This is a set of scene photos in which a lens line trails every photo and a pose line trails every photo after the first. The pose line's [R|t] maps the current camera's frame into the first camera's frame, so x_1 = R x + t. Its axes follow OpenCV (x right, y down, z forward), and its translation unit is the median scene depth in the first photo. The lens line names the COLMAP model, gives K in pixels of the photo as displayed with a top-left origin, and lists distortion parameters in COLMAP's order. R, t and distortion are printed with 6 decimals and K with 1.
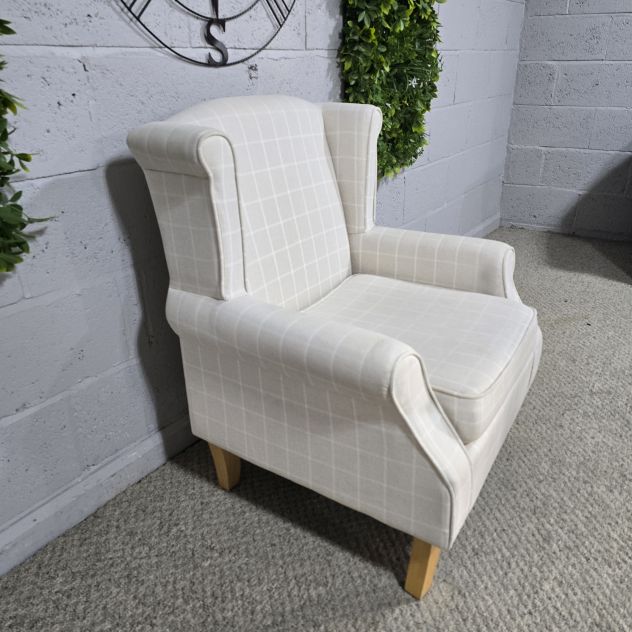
lens RADIAL K [[563.4, 0, 314.9], [0, 563.4, 313.4], [0, 0, 1]] dist [0.051016, -0.057279]
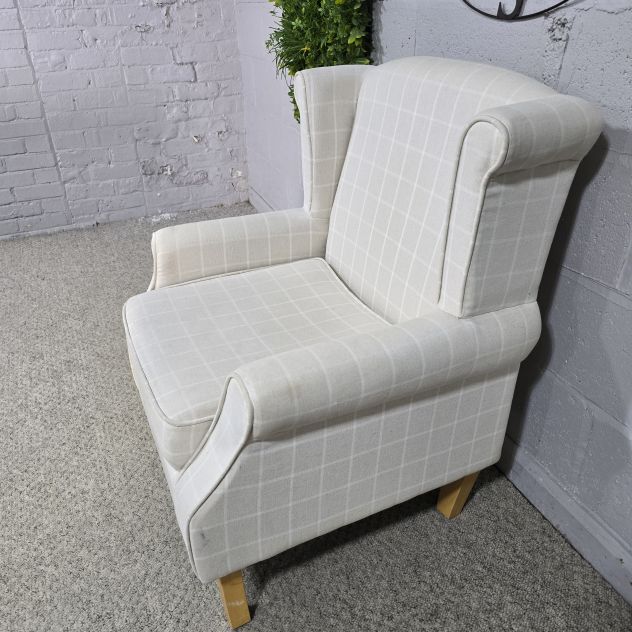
lens RADIAL K [[563.4, 0, 316.7], [0, 563.4, 317.0], [0, 0, 1]] dist [0.051016, -0.057279]
pose [[-0.561305, 0.419201, -0.713587, 0.730041], [-0.311272, 0.691986, 0.651356, -0.591231], [0.766842, 0.587729, -0.257930, 1.262284]]
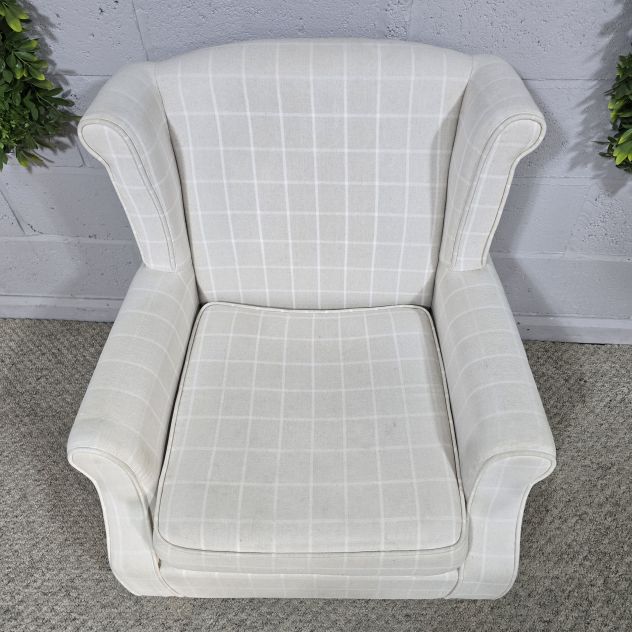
lens RADIAL K [[563.4, 0, 318.7], [0, 563.4, 303.5], [0, 0, 1]] dist [0.051016, -0.057279]
pose [[0.507914, 0.640148, -0.576397, 0.512185], [-0.333469, 0.763081, 0.553629, -0.522434], [0.794242, -0.088985, 0.601049, 0.529872]]
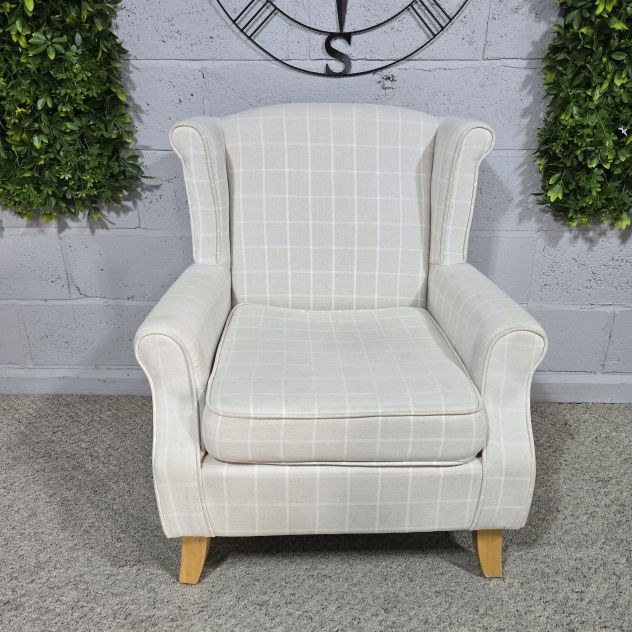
lens RADIAL K [[563.4, 0, 315.2], [0, 563.4, 317.0], [0, 0, 1]] dist [0.051016, -0.057279]
pose [[0.549195, 0.321405, -0.771417, 0.806851], [-0.345080, 0.927930, 0.140942, -0.147151], [0.761121, 0.188796, 0.620525, 0.384073]]
